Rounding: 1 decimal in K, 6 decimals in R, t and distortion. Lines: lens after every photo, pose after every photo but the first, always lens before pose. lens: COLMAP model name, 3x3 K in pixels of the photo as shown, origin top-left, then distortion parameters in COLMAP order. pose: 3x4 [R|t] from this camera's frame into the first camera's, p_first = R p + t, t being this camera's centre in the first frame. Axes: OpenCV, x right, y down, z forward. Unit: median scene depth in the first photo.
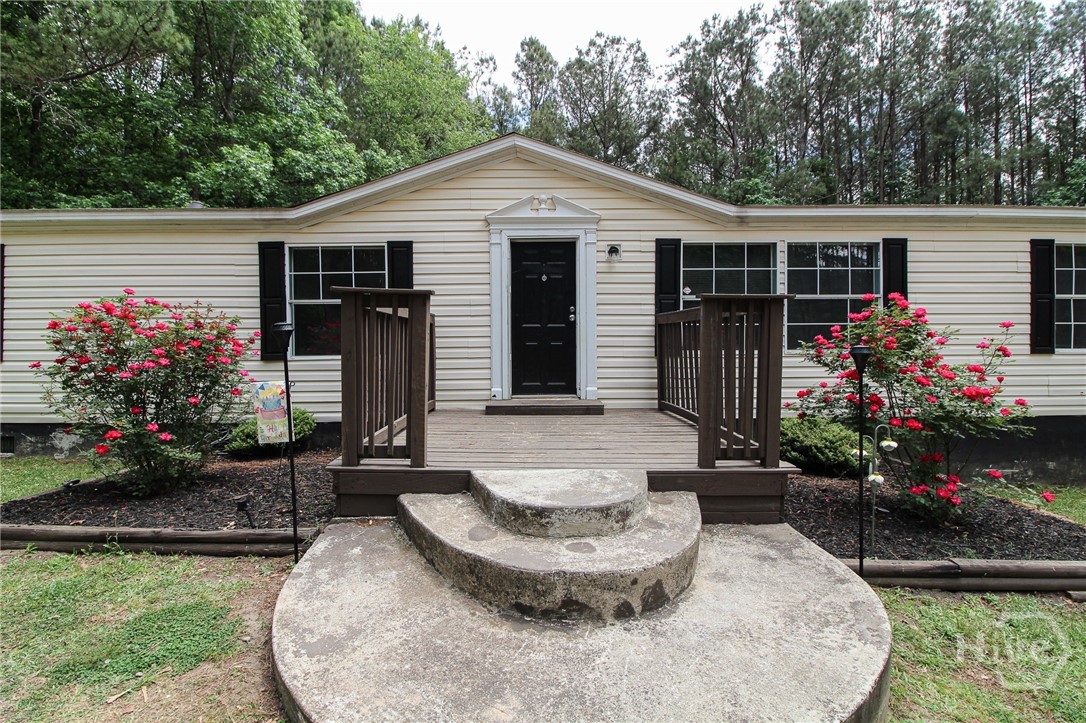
lens RADIAL K [[504.9, 0, 540.7], [0, 504.9, 352.2], [0, 0, 1]] dist [-0.001003, -0.009006]
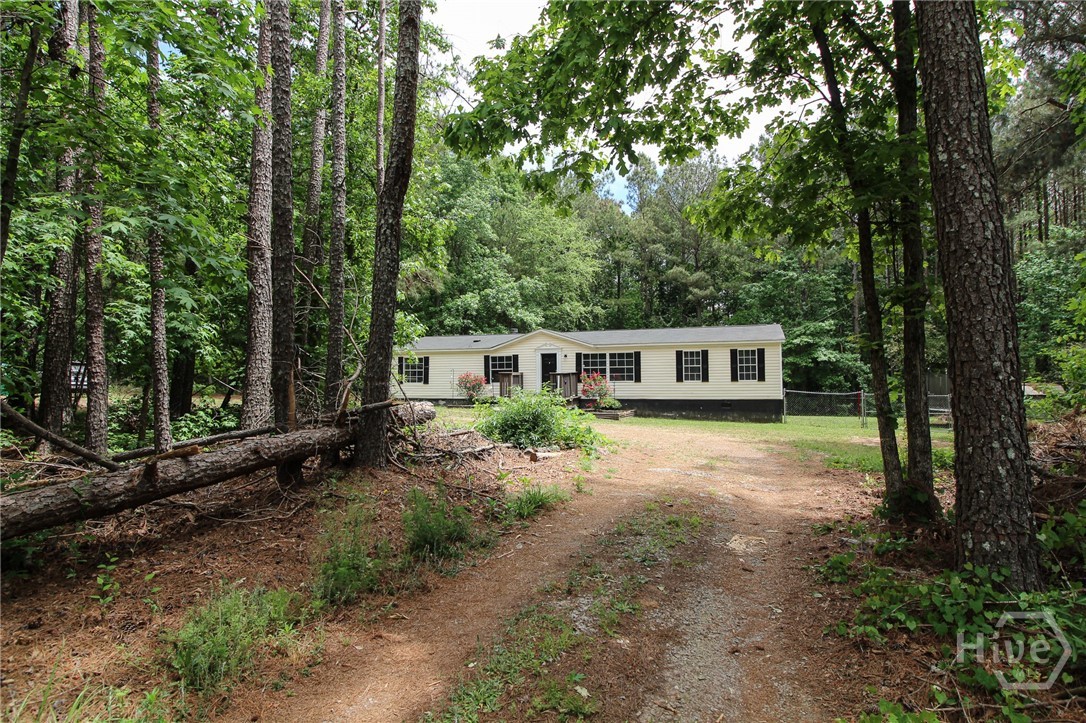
lens RADIAL K [[600.3, 0, 534.2], [0, 600.3, 358.0], [0, 0, 1]] dist [-0.003652, -0.002154]
pose [[0.936530, -0.013895, -0.350311, 1.562479], [0.000139, 0.999229, -0.039263, -0.000788], [0.350586, 0.036722, 0.935810, -3.486752]]
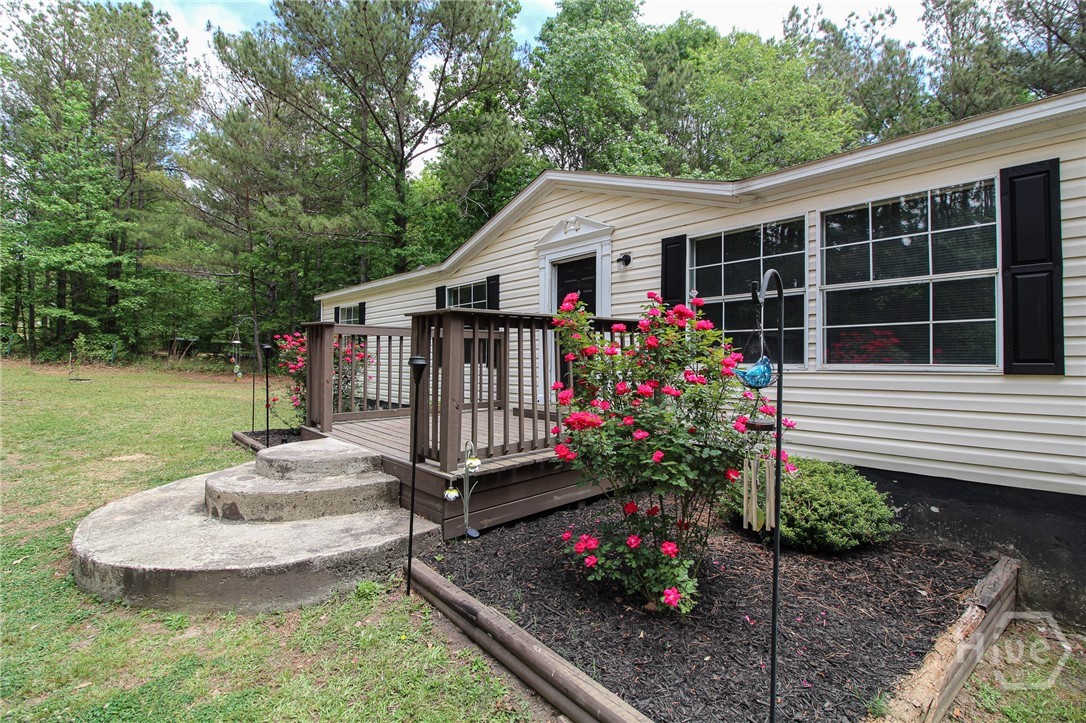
lens RADIAL K [[504.9, 0, 540.7], [0, 504.9, 352.2], [0, 0, 1]] dist [-0.001003, -0.009006]
pose [[0.660692, -0.004939, -0.750641, 0.761601], [-0.014152, 0.999719, -0.019034, -0.002358], [0.750524, 0.023199, 0.660436, 0.244236]]
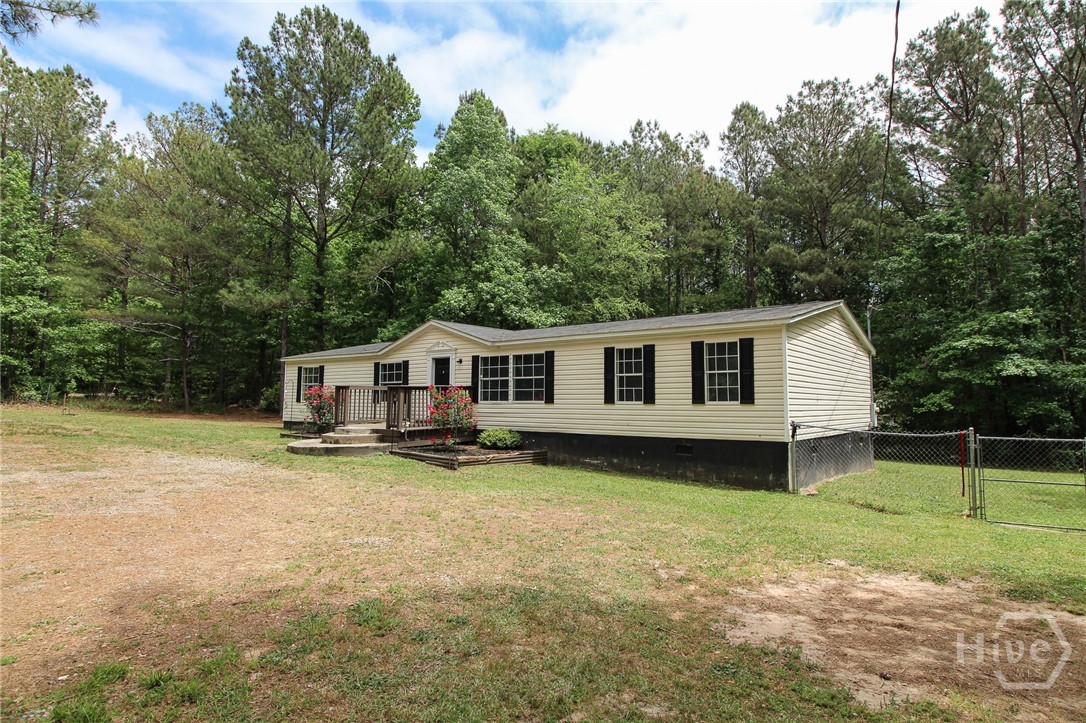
lens RADIAL K [[600.3, 0, 534.2], [0, 600.3, 358.0], [0, 0, 1]] dist [-0.003652, -0.002154]
pose [[0.772140, -0.037634, -0.634337, 2.335558], [-0.015740, 0.996806, -0.078299, 0.012808], [0.635257, 0.070442, 0.769081, -1.075285]]
